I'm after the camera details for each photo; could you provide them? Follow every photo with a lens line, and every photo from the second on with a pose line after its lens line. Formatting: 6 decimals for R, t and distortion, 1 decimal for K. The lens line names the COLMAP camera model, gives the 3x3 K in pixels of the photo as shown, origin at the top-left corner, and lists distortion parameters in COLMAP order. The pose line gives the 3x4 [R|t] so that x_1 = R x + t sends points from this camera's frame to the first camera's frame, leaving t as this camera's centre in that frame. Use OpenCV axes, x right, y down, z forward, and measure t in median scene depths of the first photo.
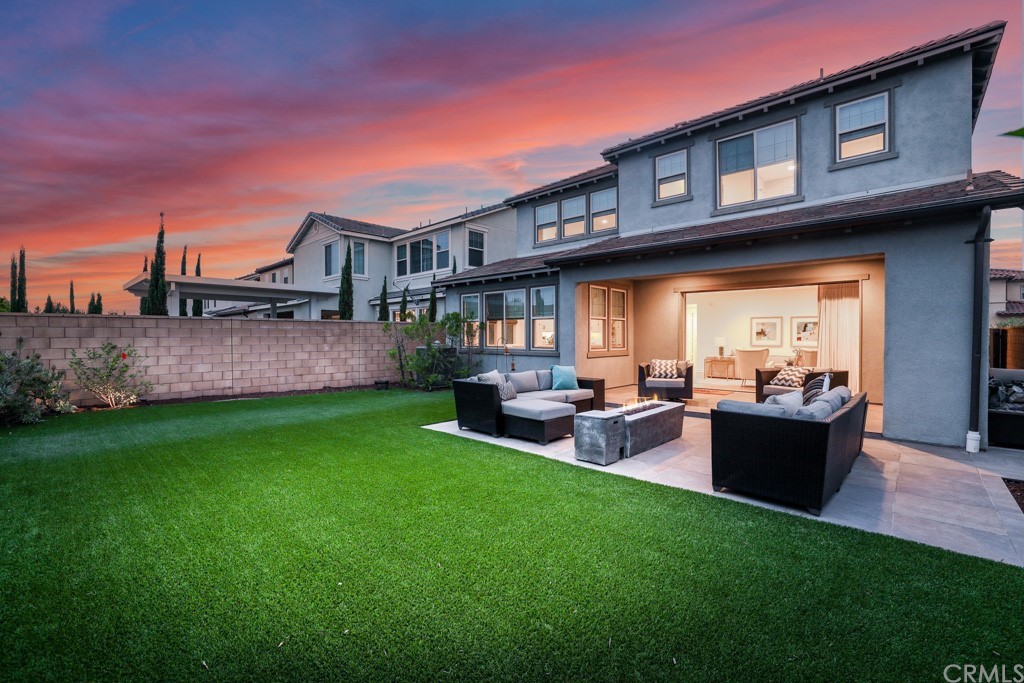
lens RADIAL K [[442.6, 0, 498.4], [0, 442.6, 337.4], [0, 0, 1]] dist [-0.007120, 0.000095]
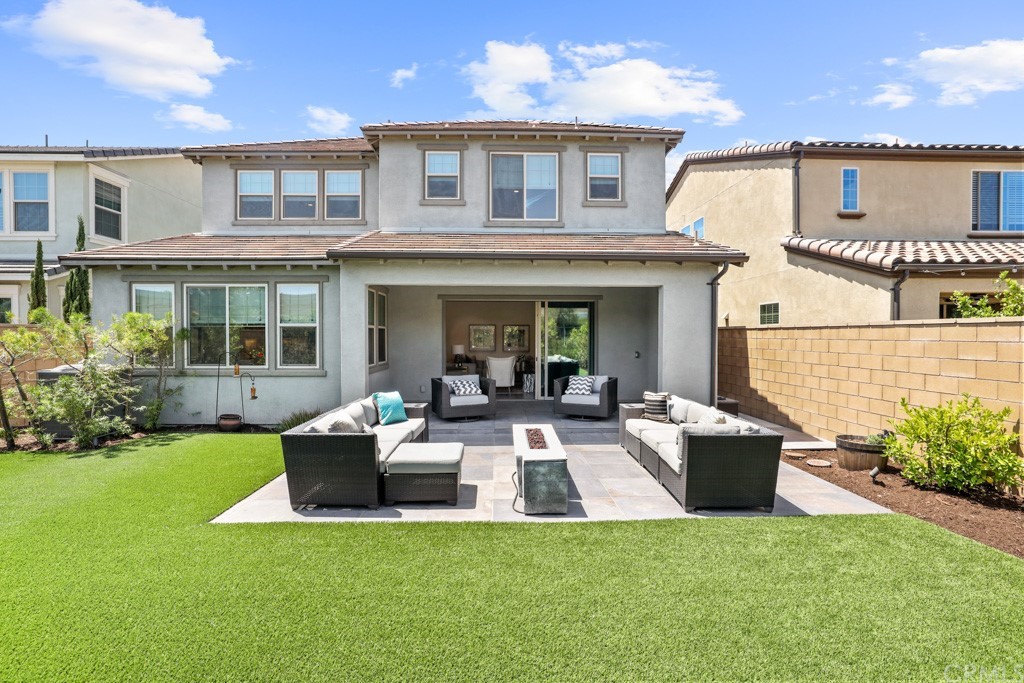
lens RADIAL K [[468.4, 0, 509.6], [0, 468.4, 342.8], [0, 0, 1]] dist [-0.040894, 0.014775]
pose [[0.697666, 0.001549, 0.716421, -0.221778], [0.000175, 0.999997, -0.002332, -0.011595], [-0.716423, 0.001752, 0.697664, 0.234677]]
